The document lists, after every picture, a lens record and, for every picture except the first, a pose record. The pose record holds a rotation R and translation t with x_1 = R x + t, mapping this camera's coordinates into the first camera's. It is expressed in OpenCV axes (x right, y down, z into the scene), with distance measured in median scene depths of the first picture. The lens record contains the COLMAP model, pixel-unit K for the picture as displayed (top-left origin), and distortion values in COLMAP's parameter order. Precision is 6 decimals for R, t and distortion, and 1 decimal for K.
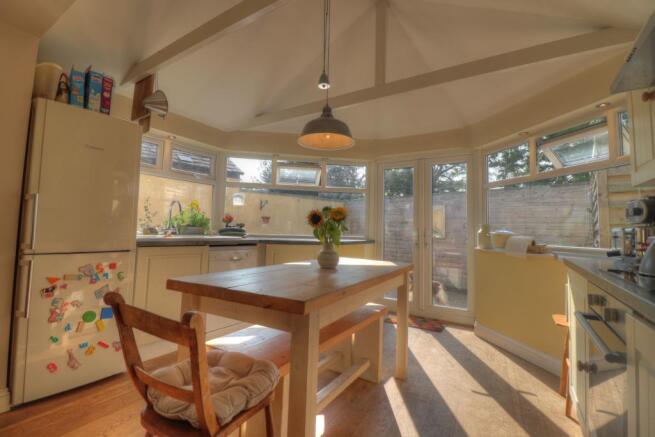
lens RADIAL K [[304.8, 0, 327.5], [0, 304.8, 209.0], [0, 0, 1]] dist [-0.021008, -0.000383]
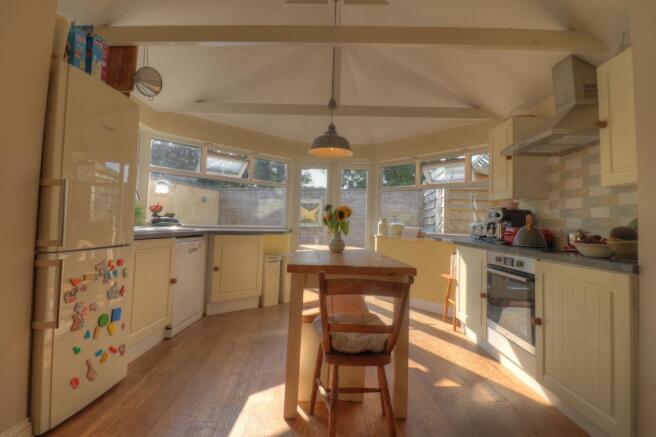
lens RADIAL K [[305.3, 0, 328.0], [0, 305.3, 208.9], [0, 0, 1]] dist [-0.021008, -0.000383]
pose [[0.852505, 0.027259, 0.522008, -0.686387], [-0.046987, 0.998593, 0.024590, -0.020747], [-0.520603, -0.045491, 0.852586, -0.082598]]
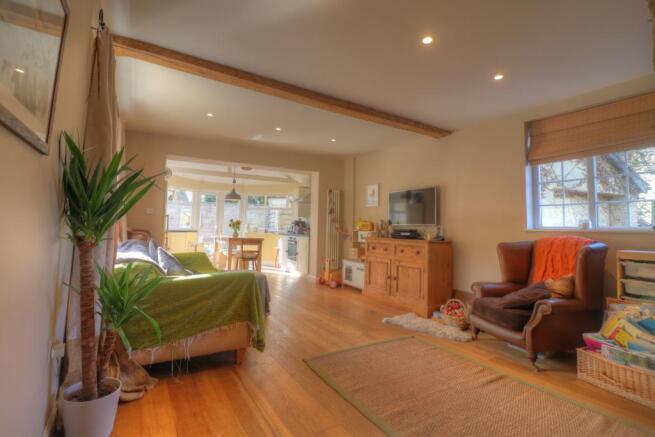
lens RADIAL K [[304.8, 0, 327.5], [0, 304.8, 209.0], [0, 0, 1]] dist [-0.021008, -0.000383]
pose [[0.514486, 0.042623, 0.856439, -2.400578], [-0.076263, 0.997080, -0.003809, -0.196232], [-0.854101, -0.063355, 0.516235, -1.668847]]
